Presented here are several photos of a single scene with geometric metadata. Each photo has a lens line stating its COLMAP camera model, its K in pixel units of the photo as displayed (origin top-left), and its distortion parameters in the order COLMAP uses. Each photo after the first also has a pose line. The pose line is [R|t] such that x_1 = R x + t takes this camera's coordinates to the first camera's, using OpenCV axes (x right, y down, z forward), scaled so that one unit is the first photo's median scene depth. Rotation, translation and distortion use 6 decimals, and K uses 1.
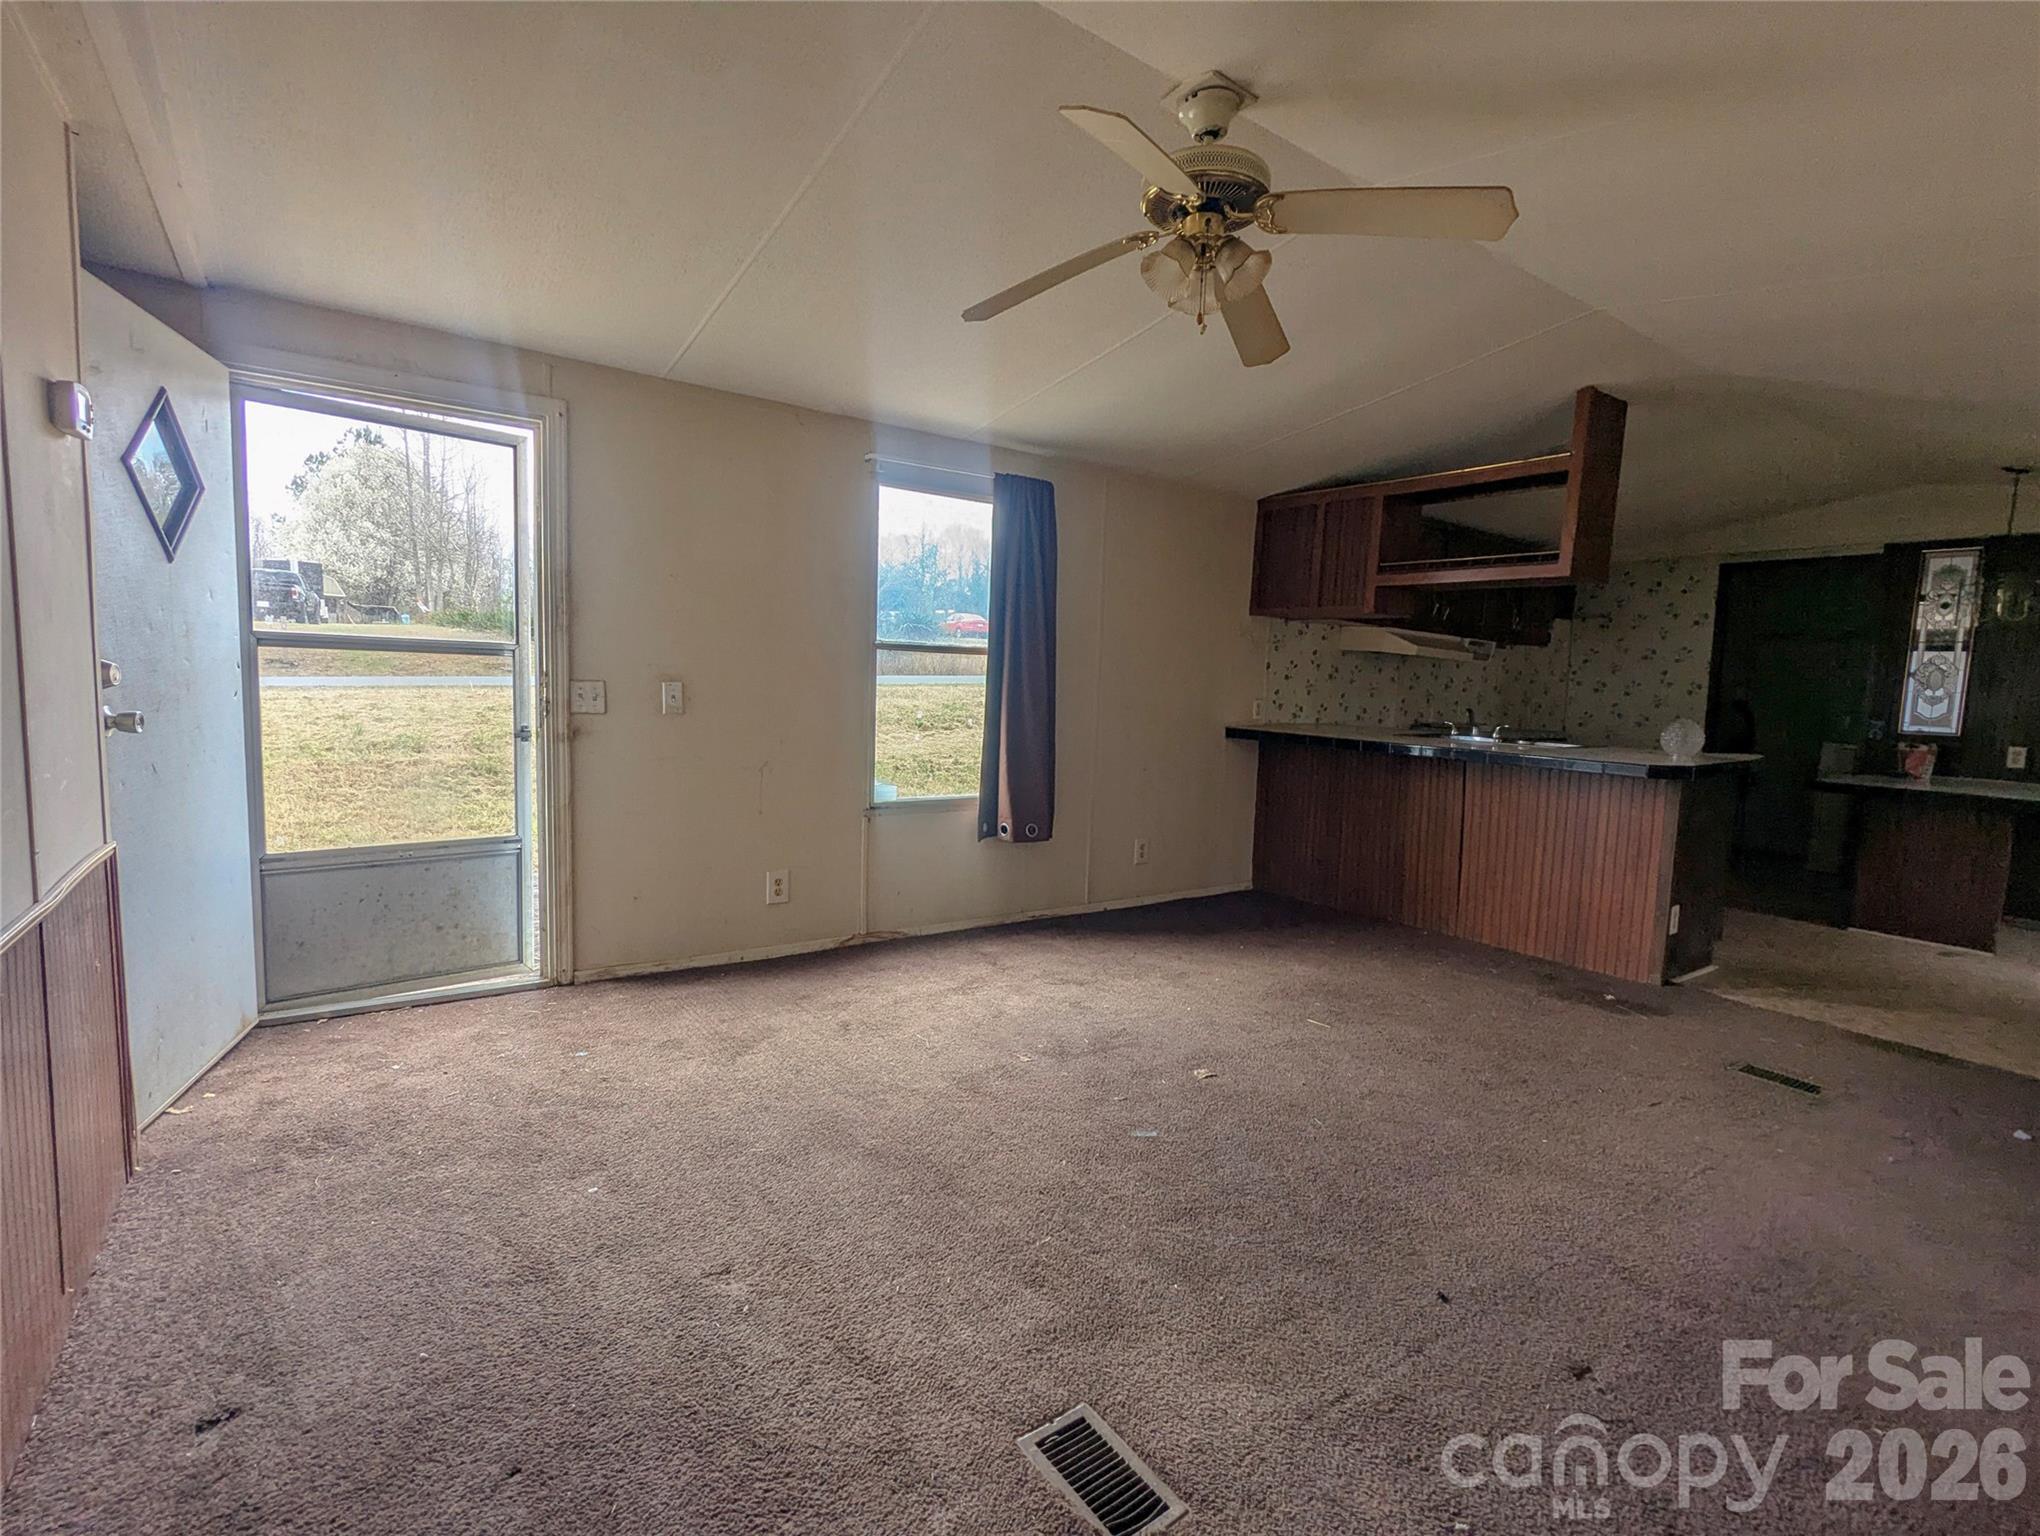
lens RADIAL K [[928.4, 0, 1064.0], [0, 928.4, 769.3], [0, 0, 1]] dist [0.002720, 0.000768]
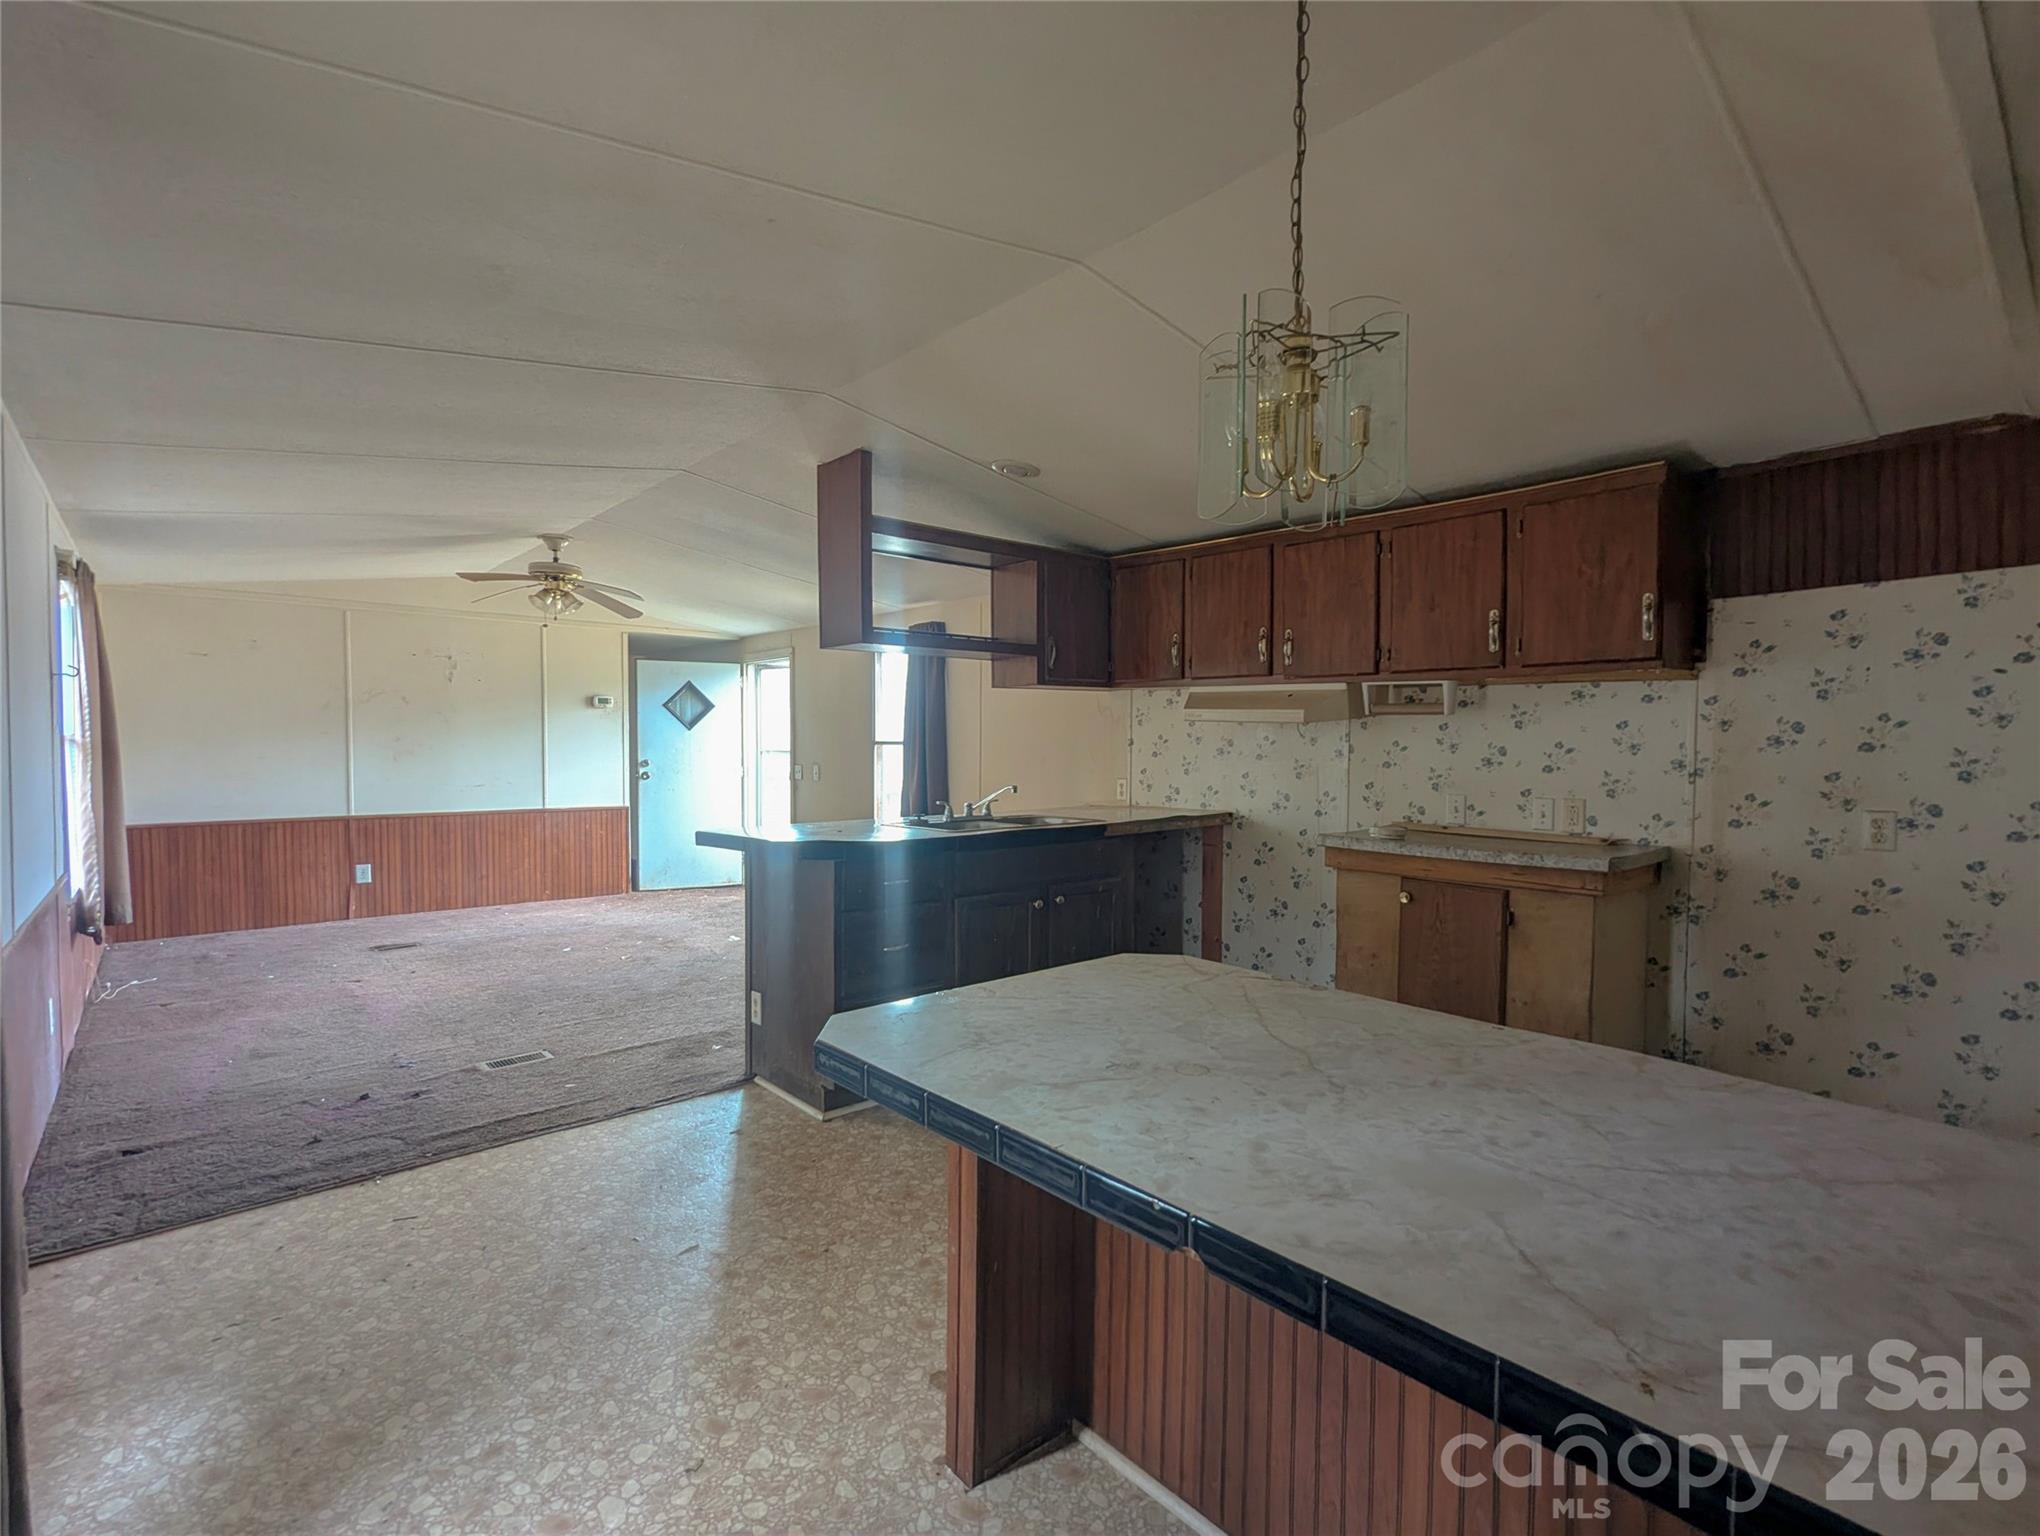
lens RADIAL K [[910.9, 0, 1009.9], [0, 910.9, 775.7], [0, 0, 1]] dist [-0.002223, 0.000263]
pose [[0.122960, -0.003752, -0.992405, 1.287908], [-0.099516, 0.994906, -0.016091, -0.061278], [0.987409, 0.100738, 0.121961, 0.908564]]
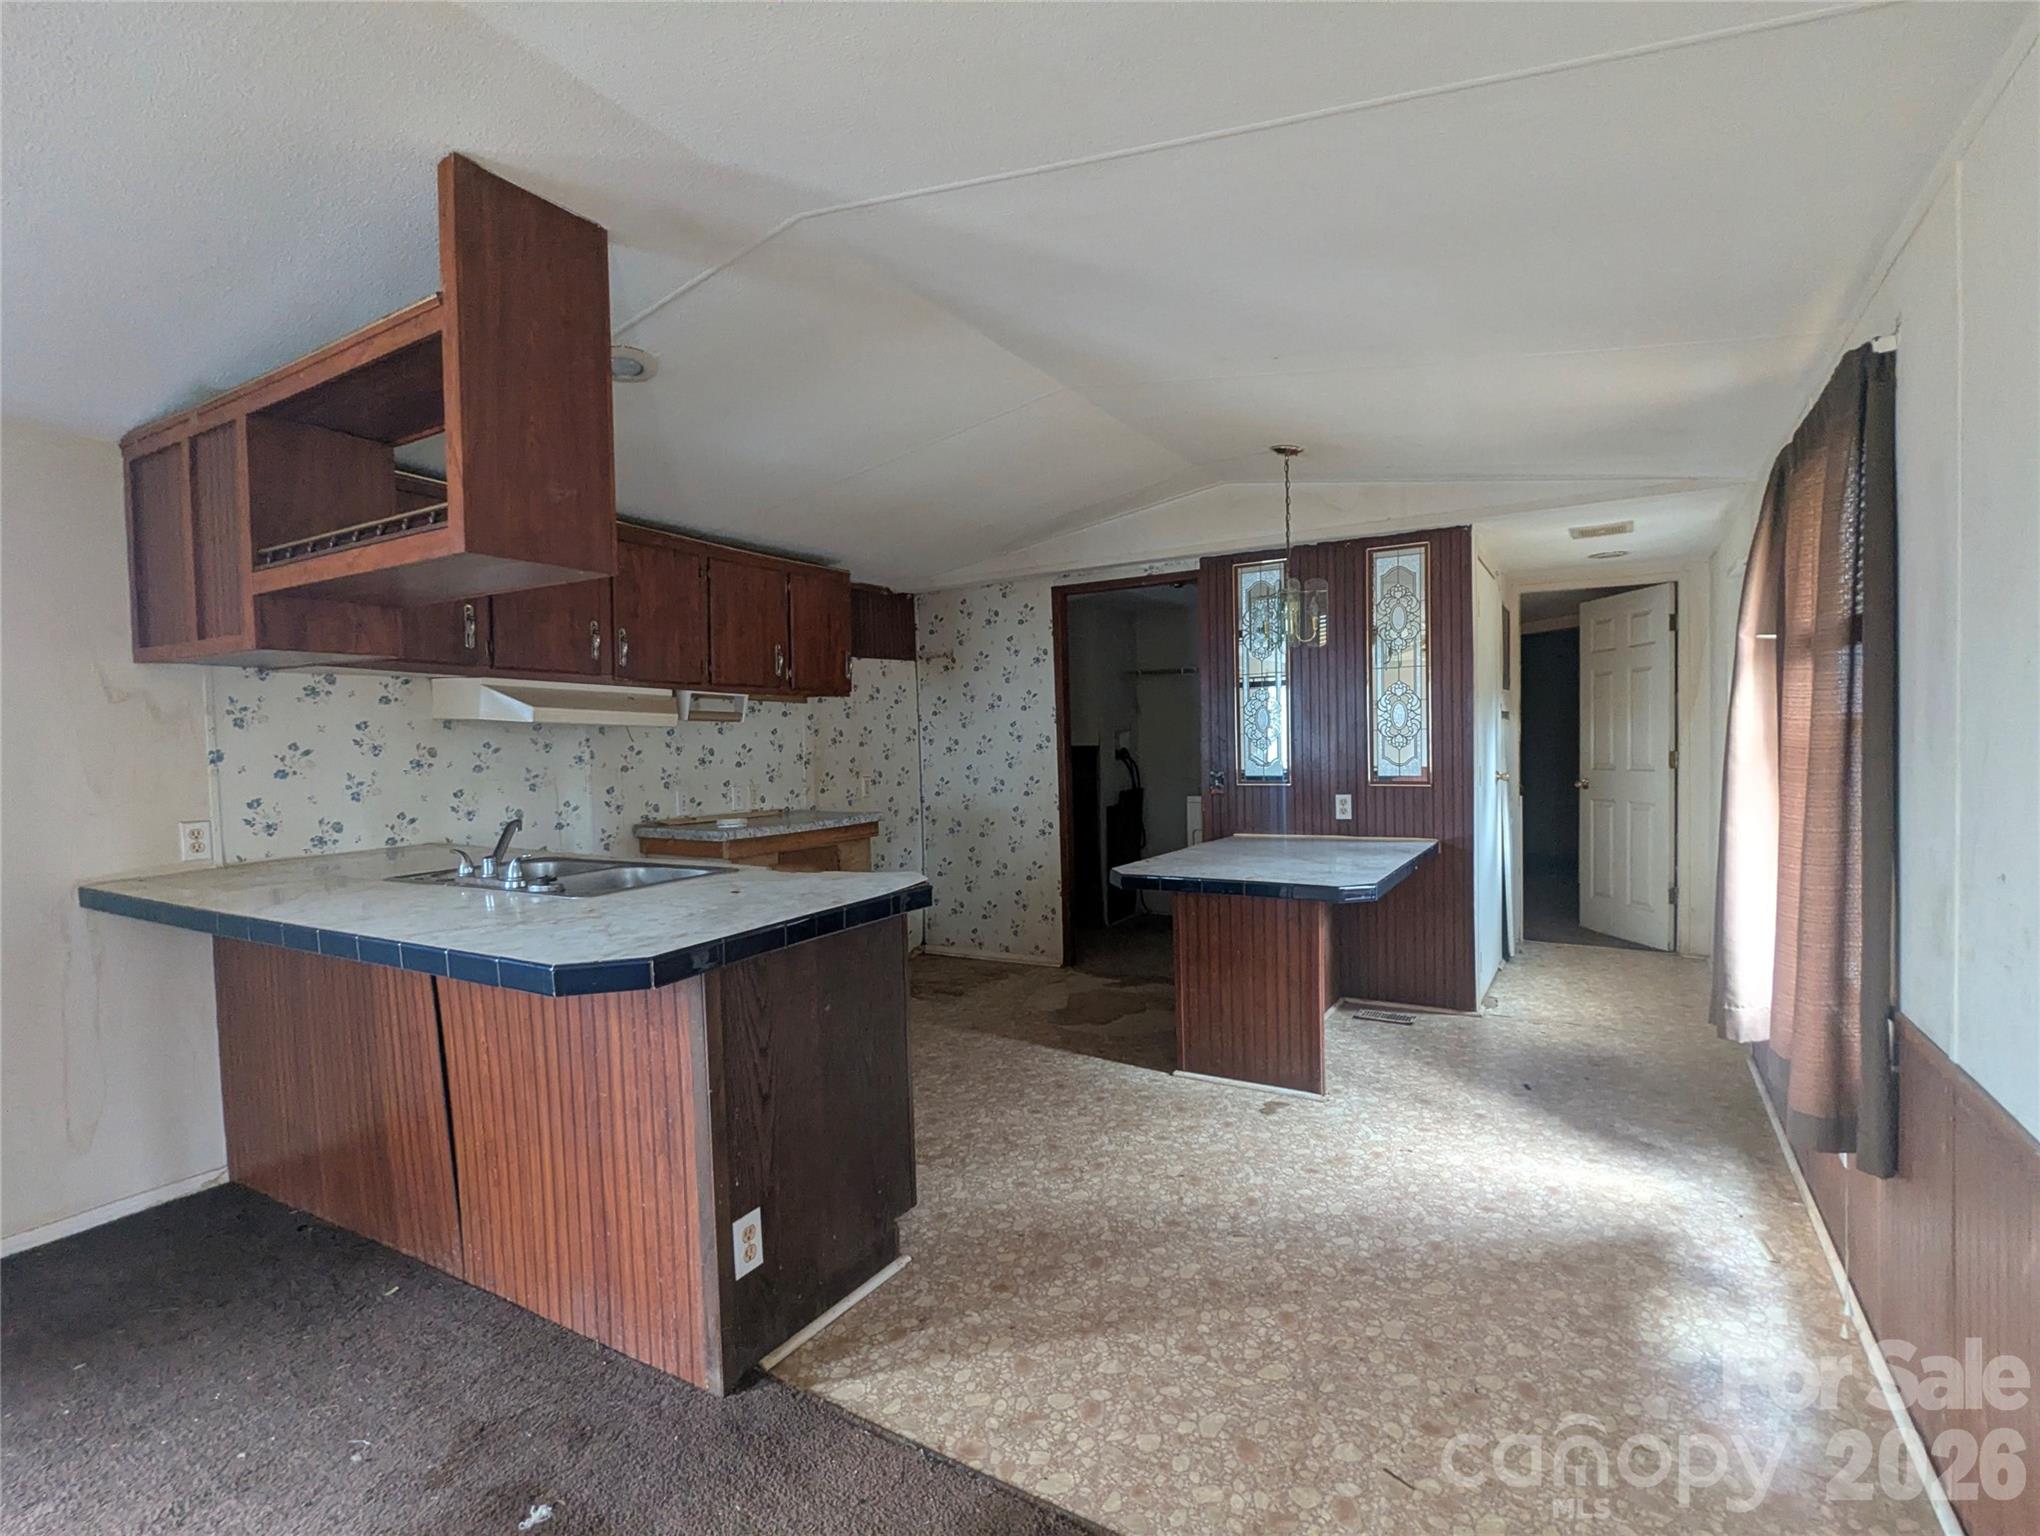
lens RADIAL K [[930.1, 0, 1031.7], [0, 930.1, 770.9], [0, 0, 1]] dist [0.000792, -0.000105]
pose [[0.921380, -0.073022, 0.381741, 0.522710], [0.096502, 0.994416, -0.042701, -0.041847], [-0.376491, 0.076183, 0.923283, 0.389116]]
